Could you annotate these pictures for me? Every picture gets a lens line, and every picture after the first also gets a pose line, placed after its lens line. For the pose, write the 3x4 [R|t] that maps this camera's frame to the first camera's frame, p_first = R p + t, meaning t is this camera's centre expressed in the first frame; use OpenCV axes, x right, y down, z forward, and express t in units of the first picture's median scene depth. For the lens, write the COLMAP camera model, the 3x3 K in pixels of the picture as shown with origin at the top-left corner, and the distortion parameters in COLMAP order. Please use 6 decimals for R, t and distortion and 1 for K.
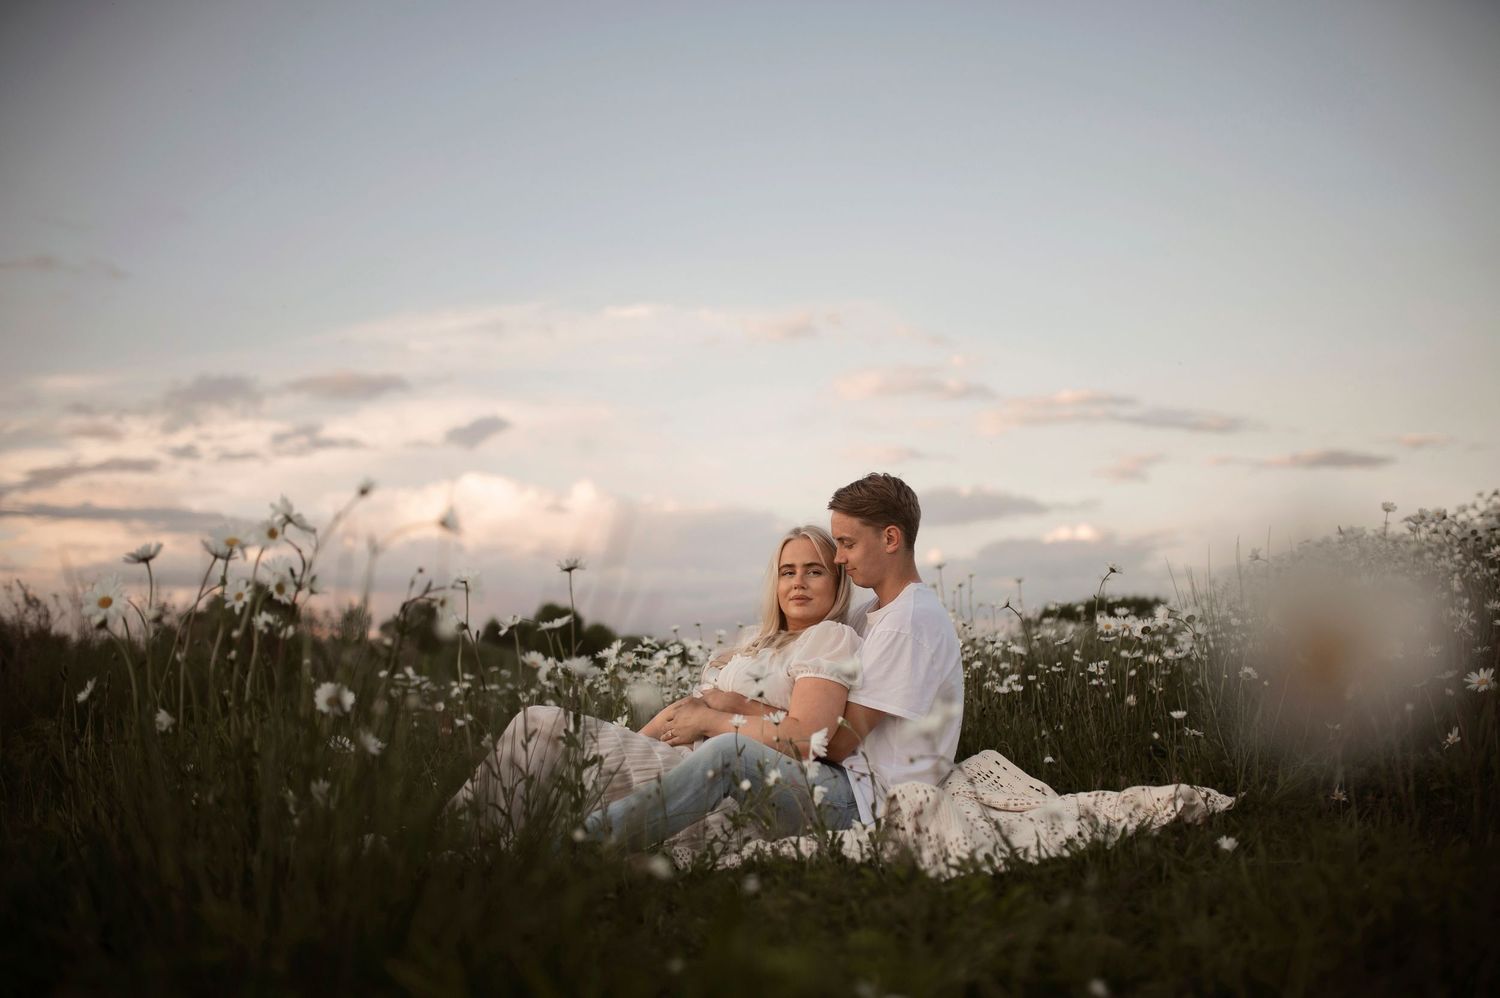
lens RADIAL K [[1448.4, 0, 750.0], [0, 1448.4, 499.0], [0, 0, 1]] dist [-0.068397, 0.103379]
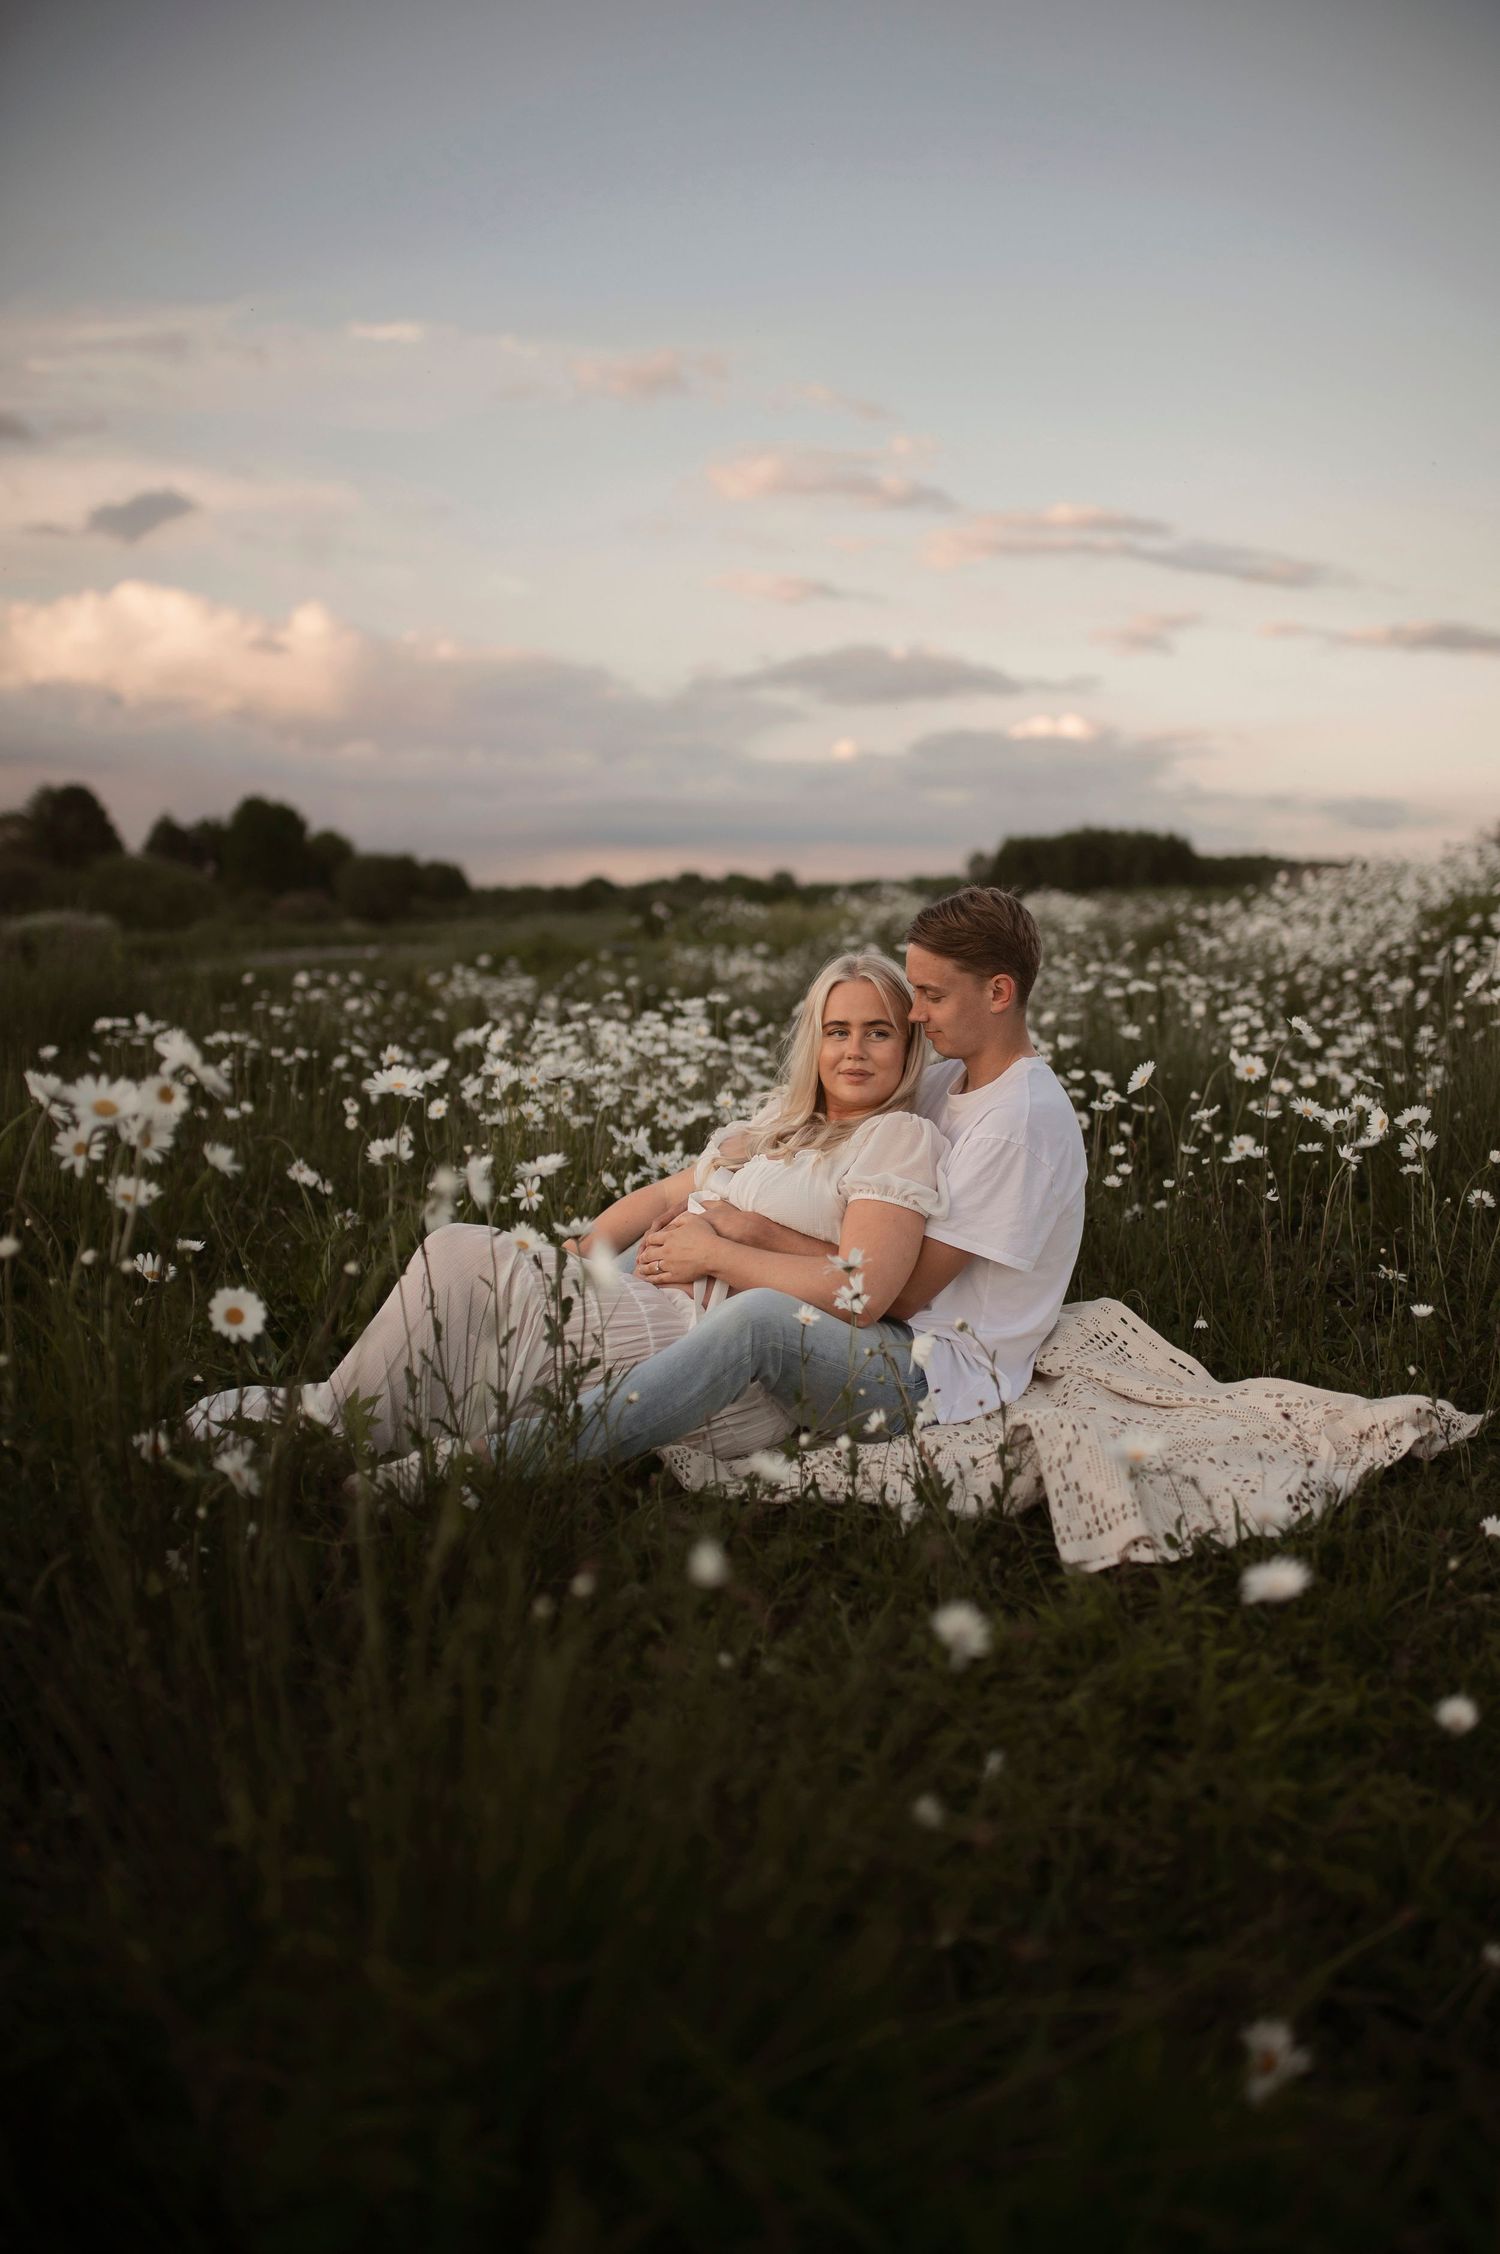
lens RADIAL K [[2176.4, 0, 771.0], [0, 2176.4, 1155.9], [0, 0, 1]] dist [-0.068397, 0.103379]
pose [[0.994173, 0.036559, 0.101406, -0.105166], [-0.058595, 0.972892, 0.223711, -0.116929], [-0.090478, -0.228350, 0.969366, 0.024792]]
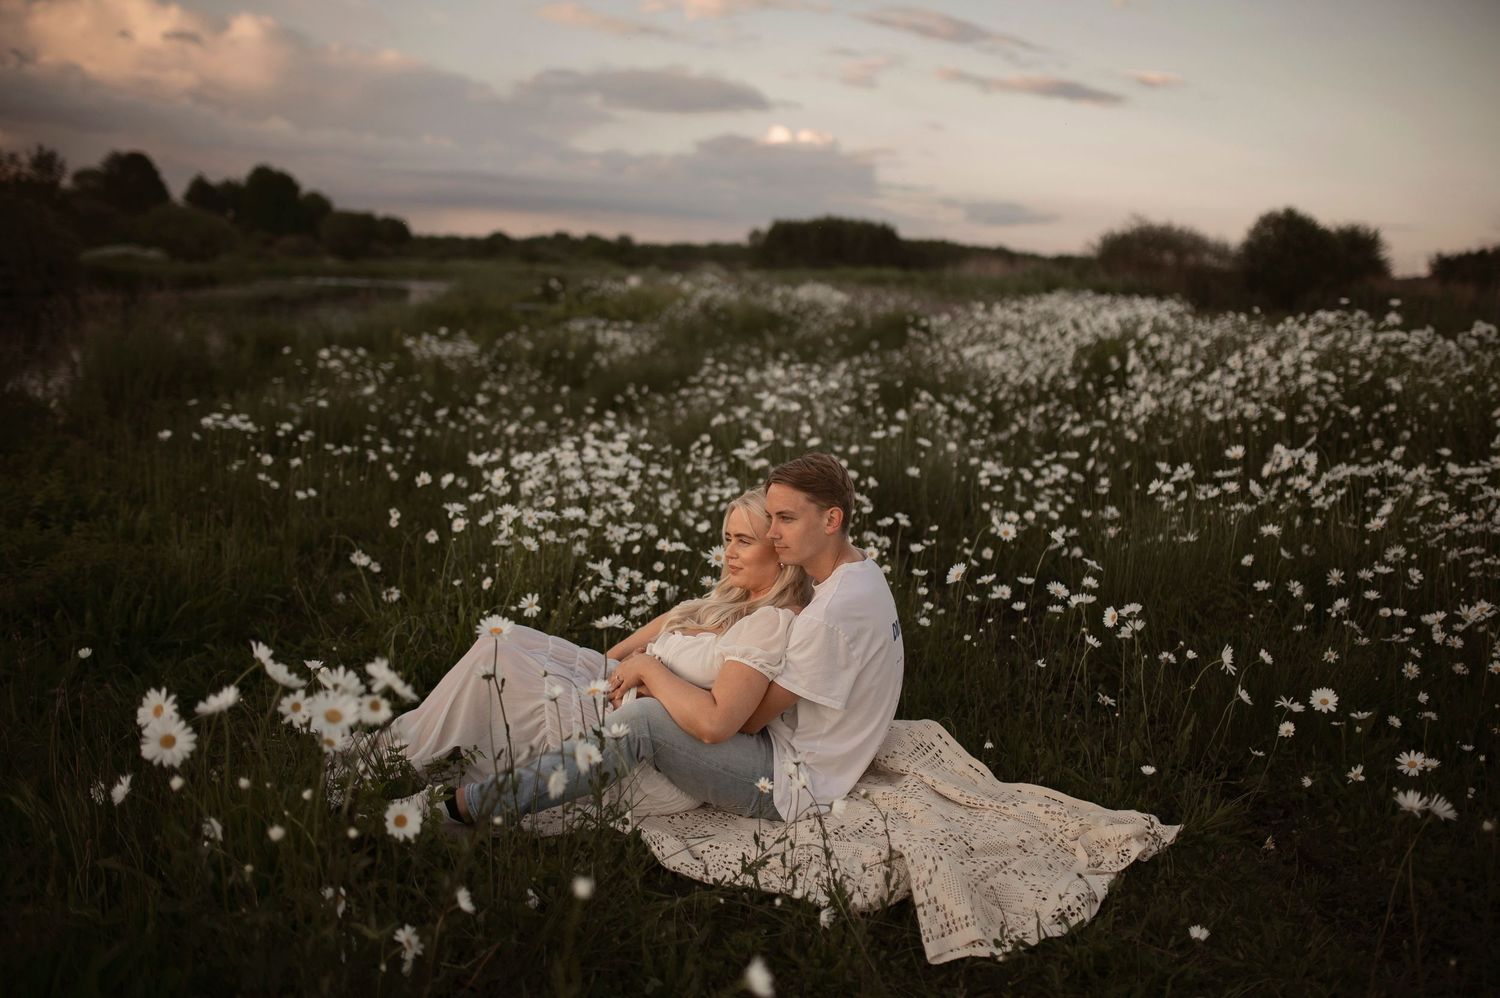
lens RADIAL K [[1448.4, 0, 750.0], [0, 1448.4, 499.0], [0, 0, 1]] dist [-0.068397, 0.103379]
pose [[0.977498, 0.065785, 0.200424, -0.188575], [-0.118307, 0.957600, 0.262688, -0.245720], [-0.174645, -0.280489, 0.943835, 0.072771]]
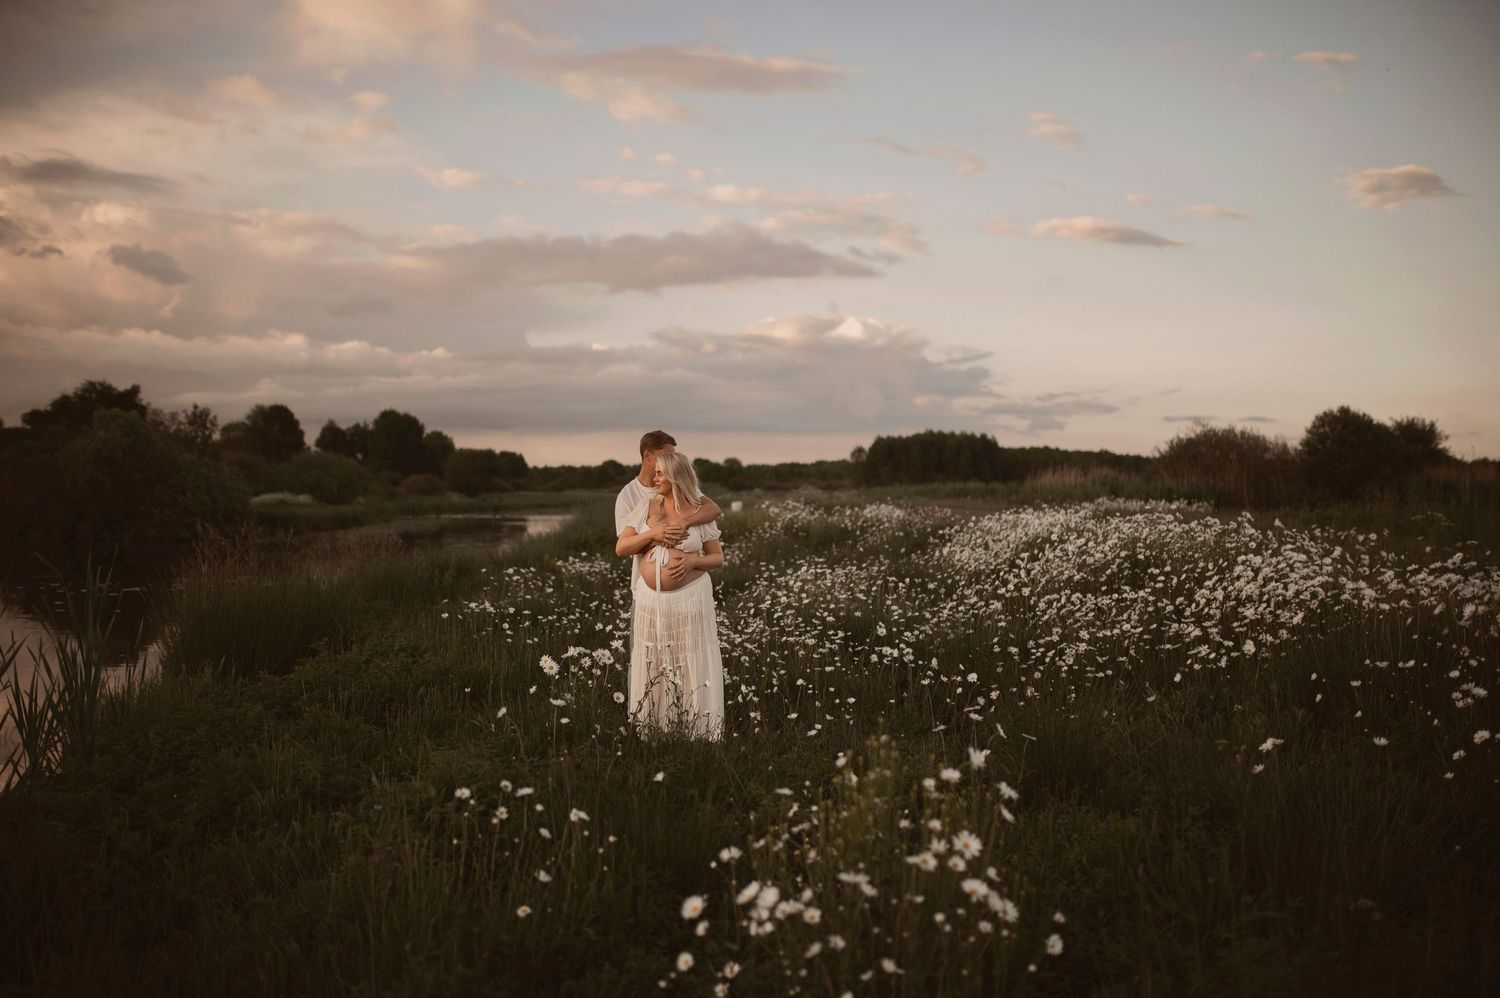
lens RADIAL K [[1448.4, 0, 750.0], [0, 1448.4, 499.0], [0, 0, 1]] dist [-0.068397, 0.103379]
pose [[0.992288, 0.047940, 0.114306, -0.268251], [-0.062123, 0.990344, 0.123937, -0.483595], [-0.107261, -0.130082, 0.985684, -1.441926]]
